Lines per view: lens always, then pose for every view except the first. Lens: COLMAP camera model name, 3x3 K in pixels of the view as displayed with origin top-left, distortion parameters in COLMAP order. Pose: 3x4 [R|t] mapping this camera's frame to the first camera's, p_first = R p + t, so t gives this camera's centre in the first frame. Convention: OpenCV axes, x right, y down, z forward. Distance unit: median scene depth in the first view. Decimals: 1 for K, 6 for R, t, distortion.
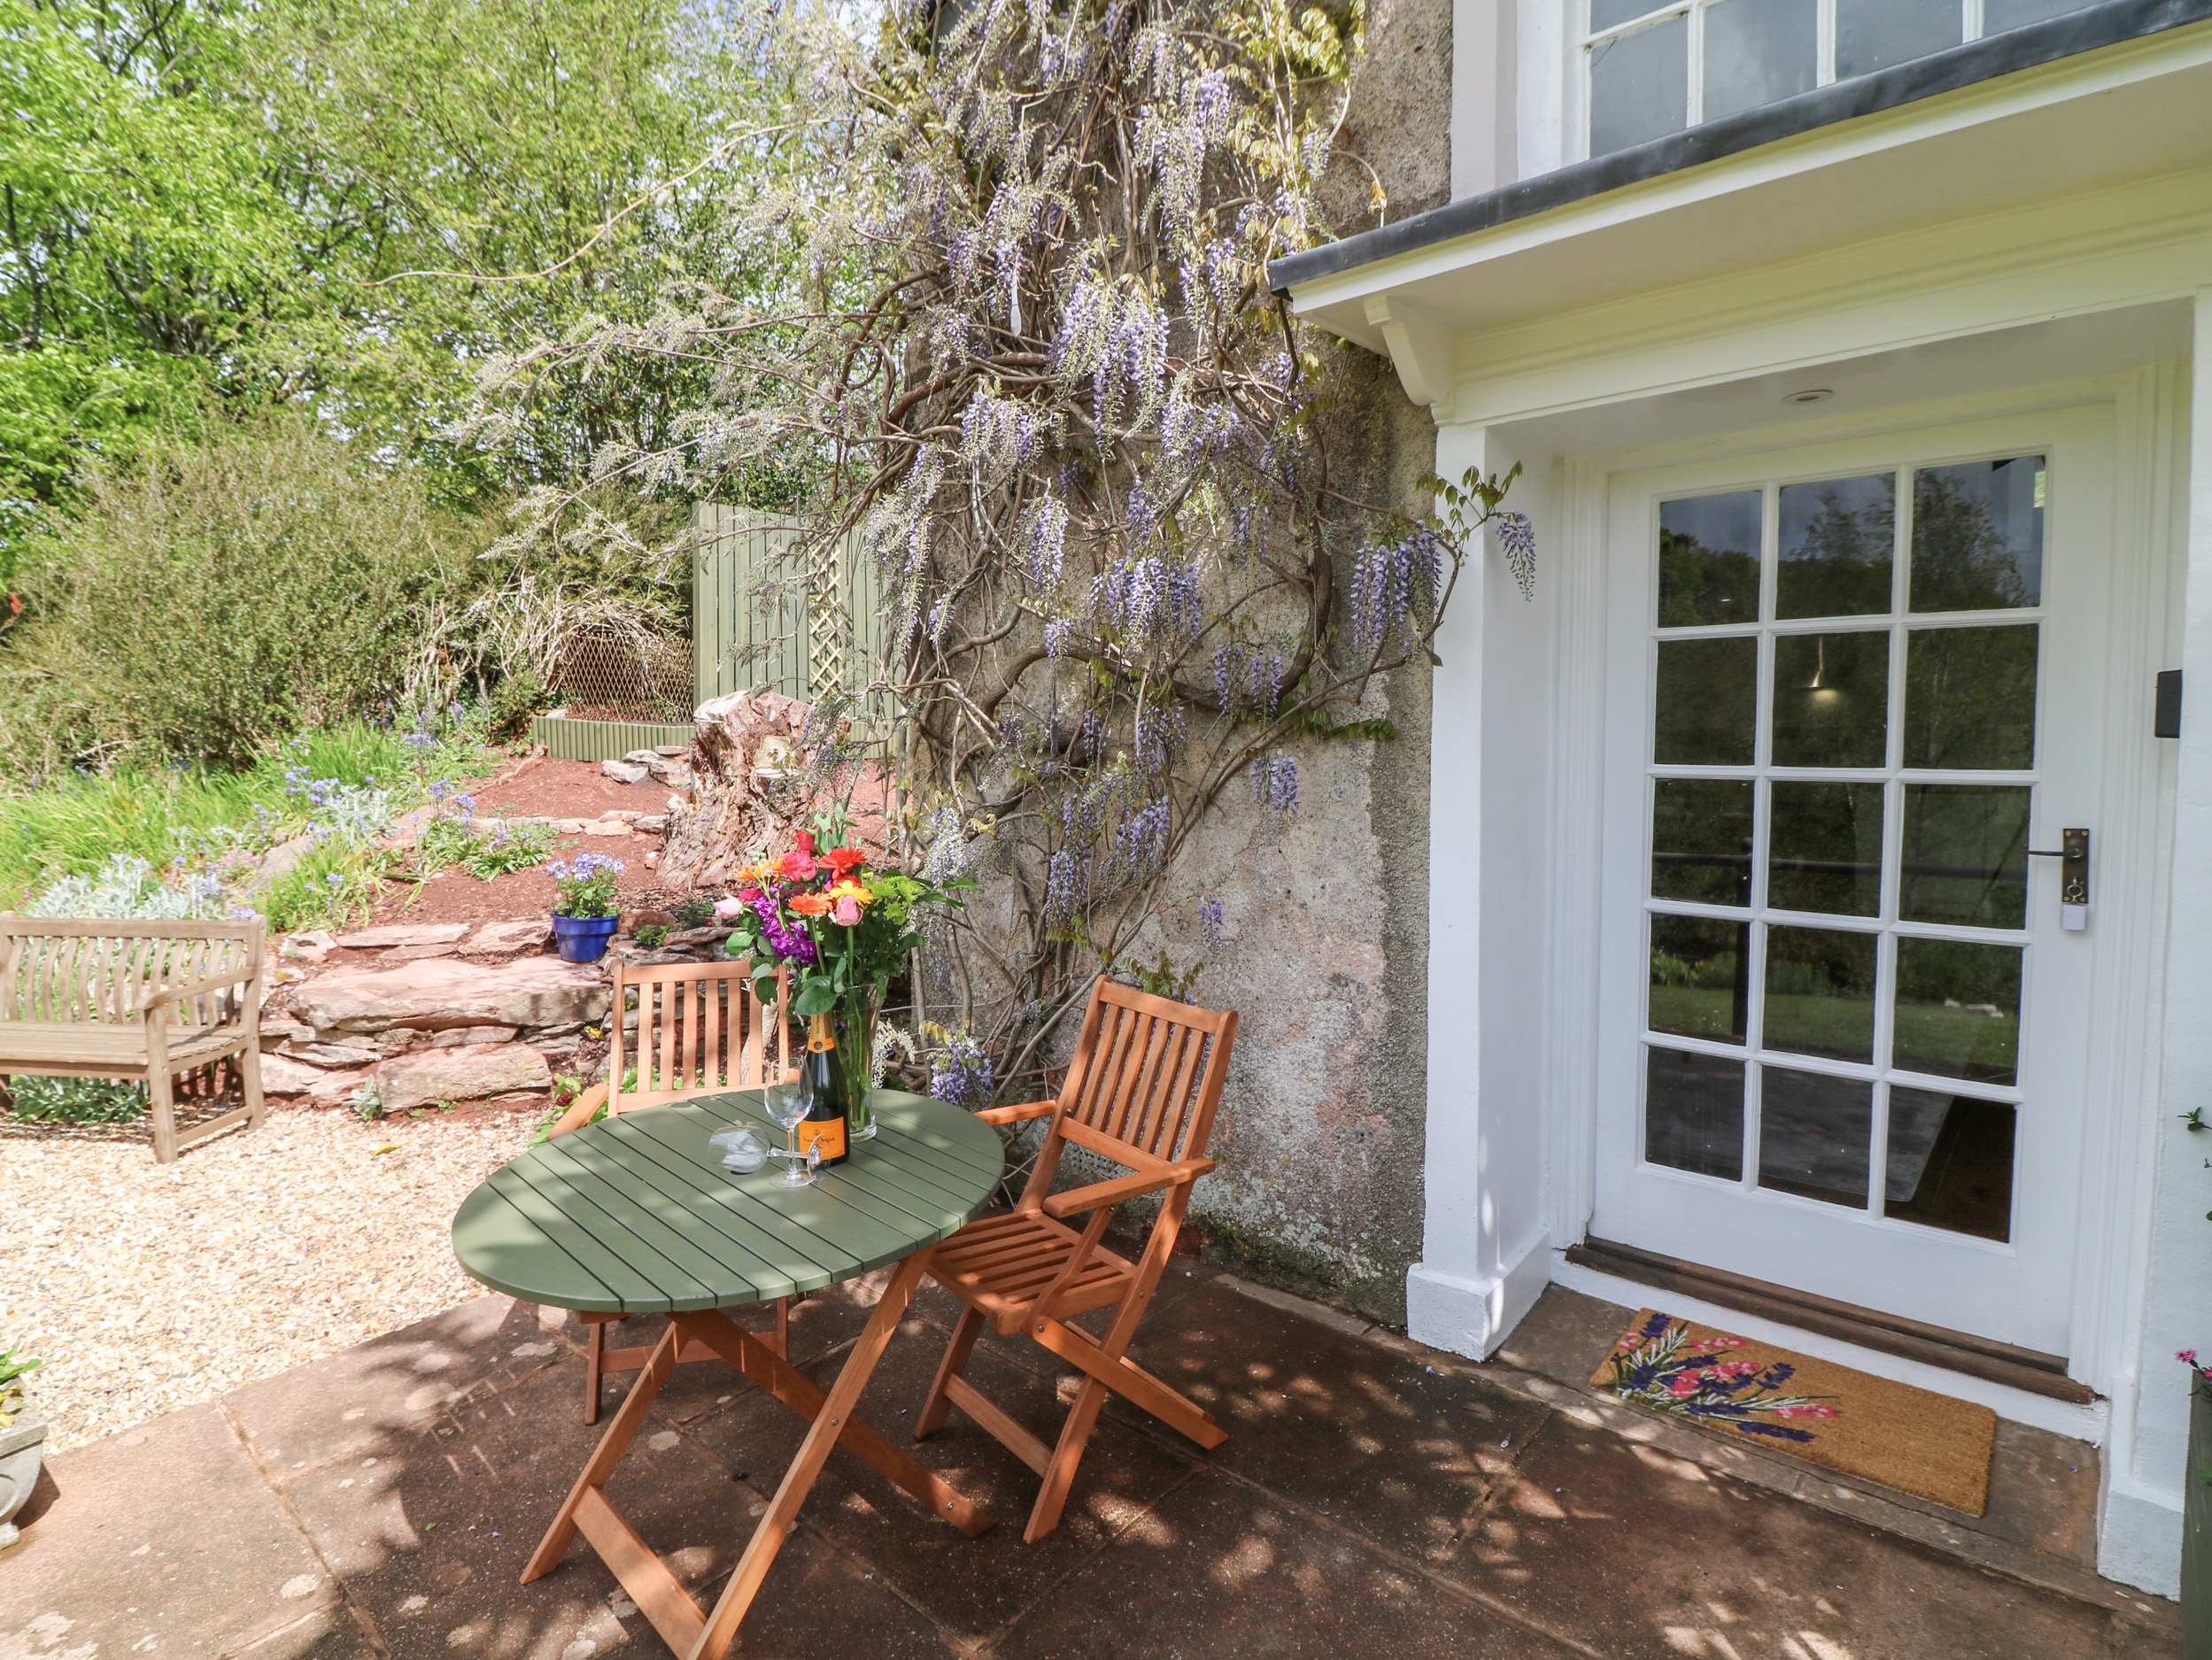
lens RADIAL K [[1121.2, 0, 1135.5], [0, 1121.2, 824.0], [0, 0, 1]] dist [0.003699, -0.017978]
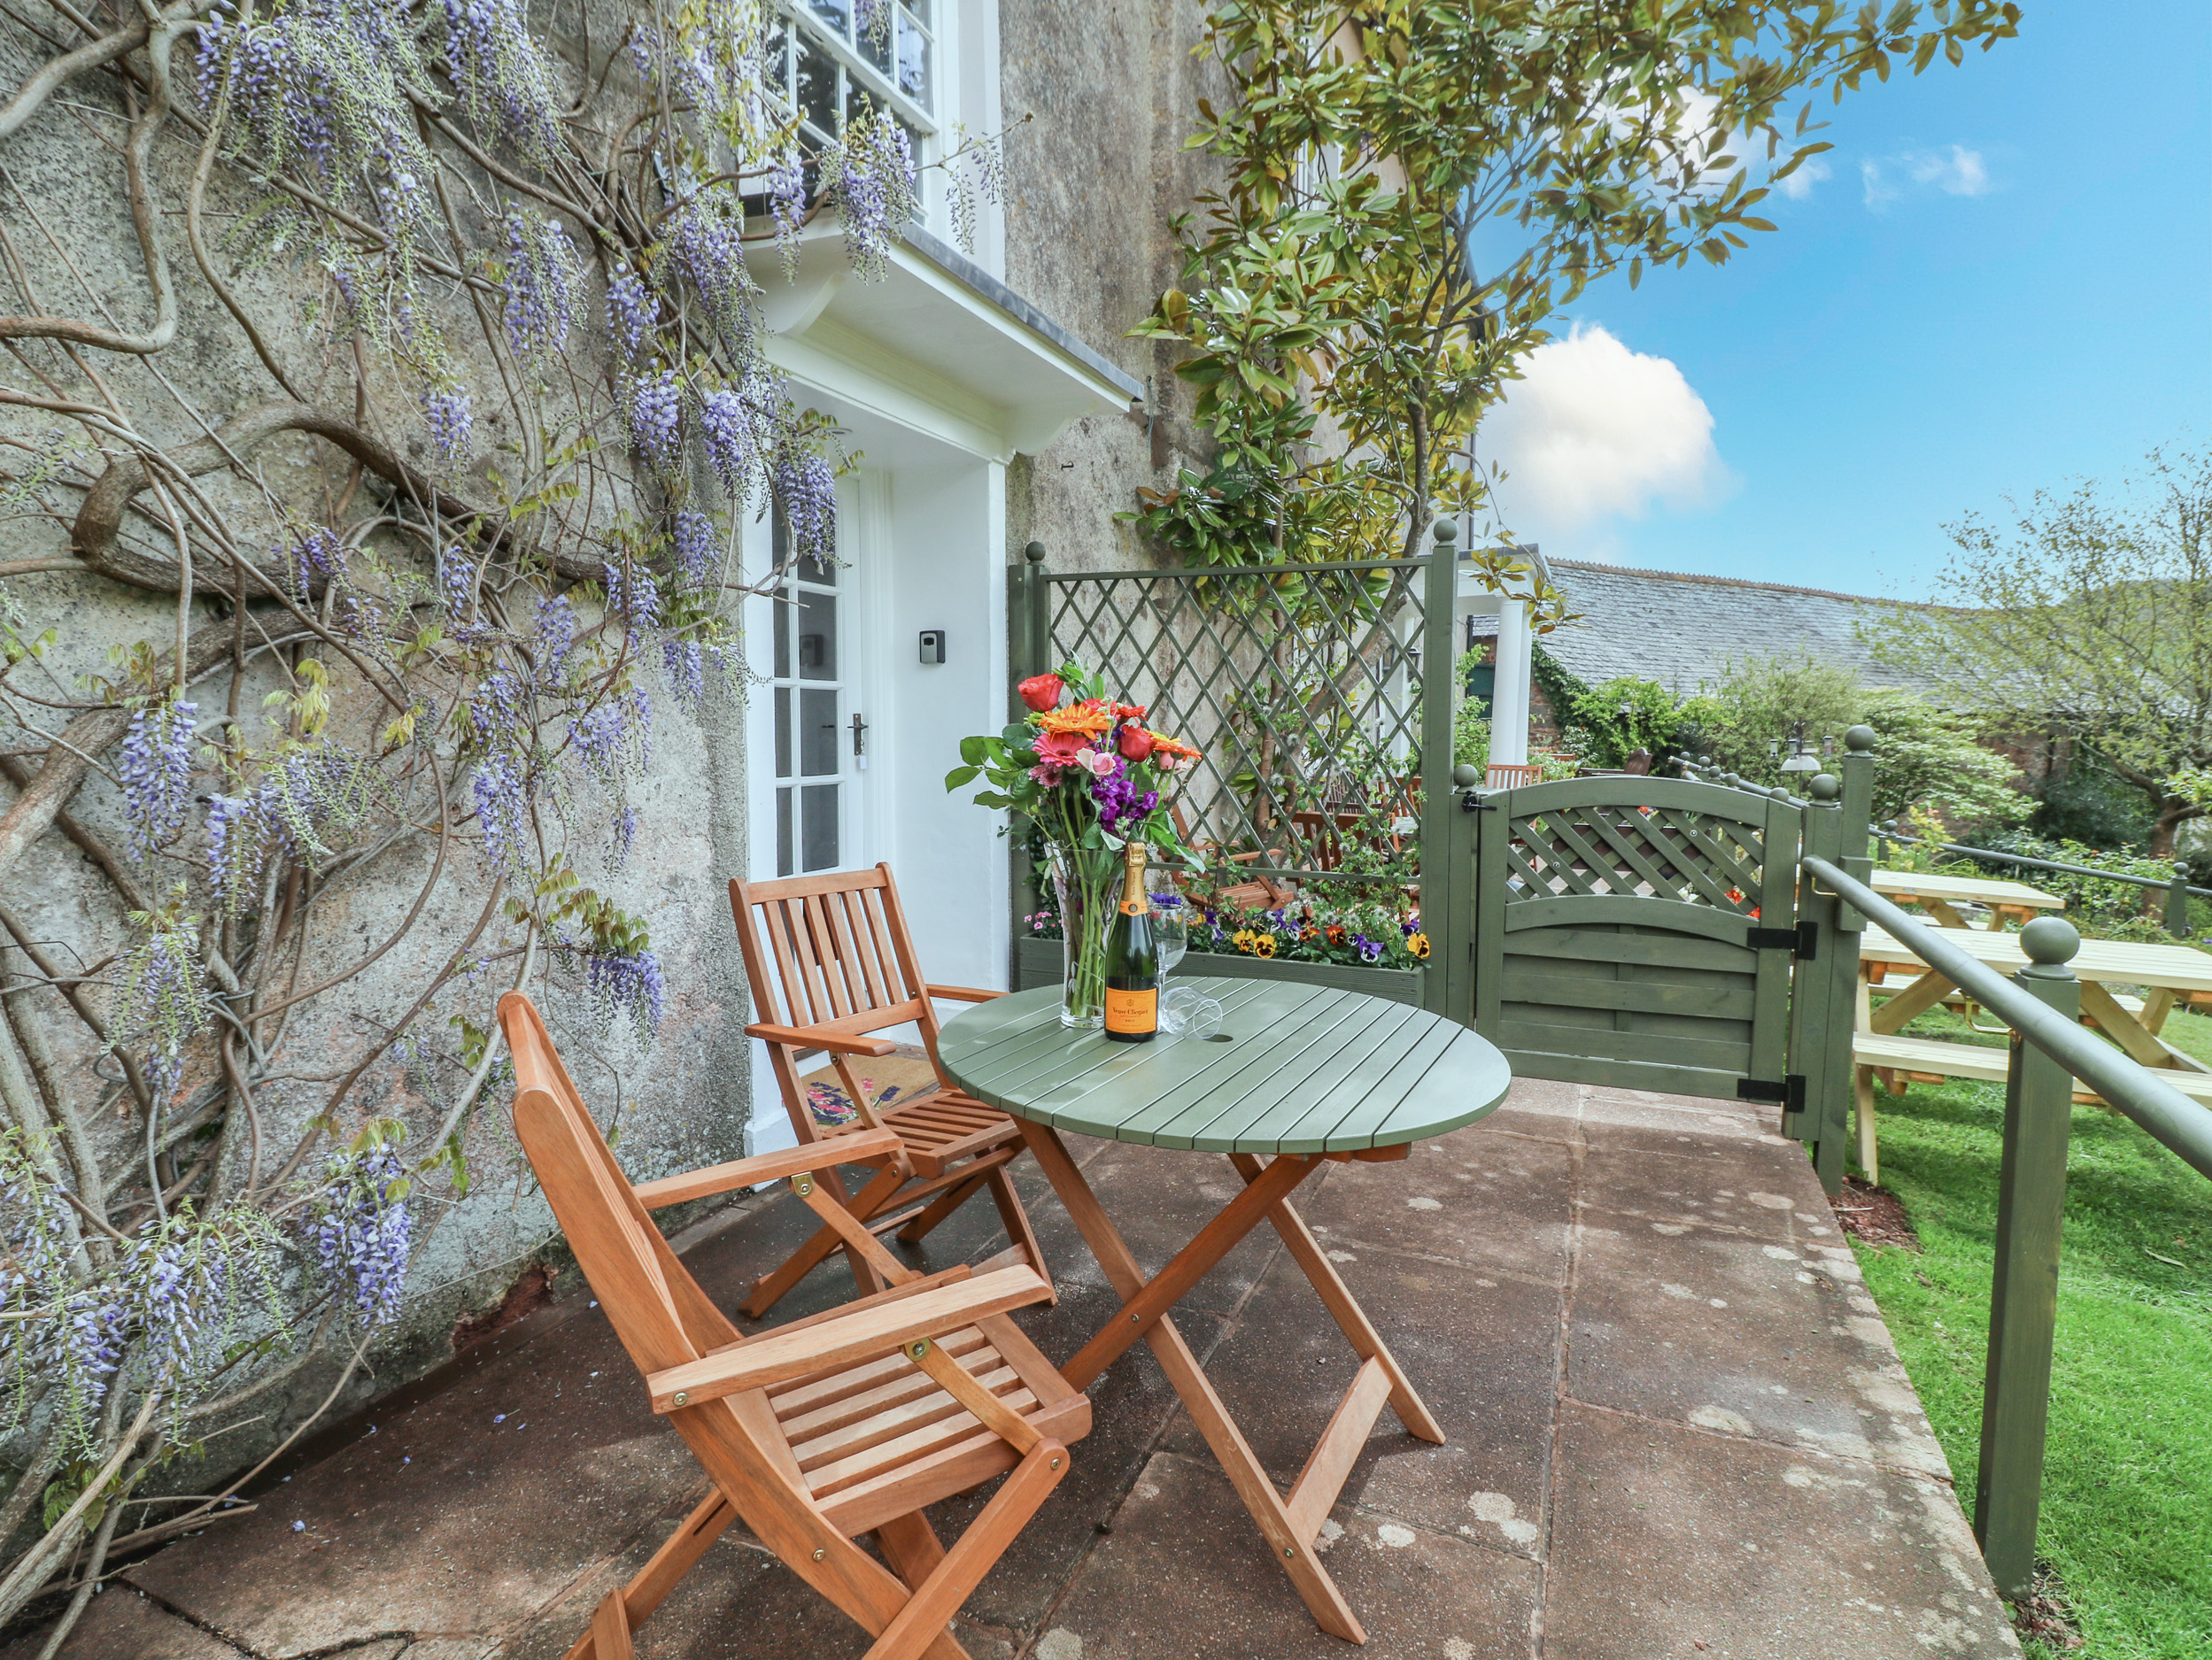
lens RADIAL K [[1121.2, 0, 1135.5], [0, 1121.2, 824.0], [0, 0, 1]] dist [0.003699, -0.017978]
pose [[-0.282632, -0.084709, 0.955481, -0.984746], [0.056984, 0.992851, 0.104878, 0.014808], [-0.957534, 0.084089, -0.275784, 1.037063]]
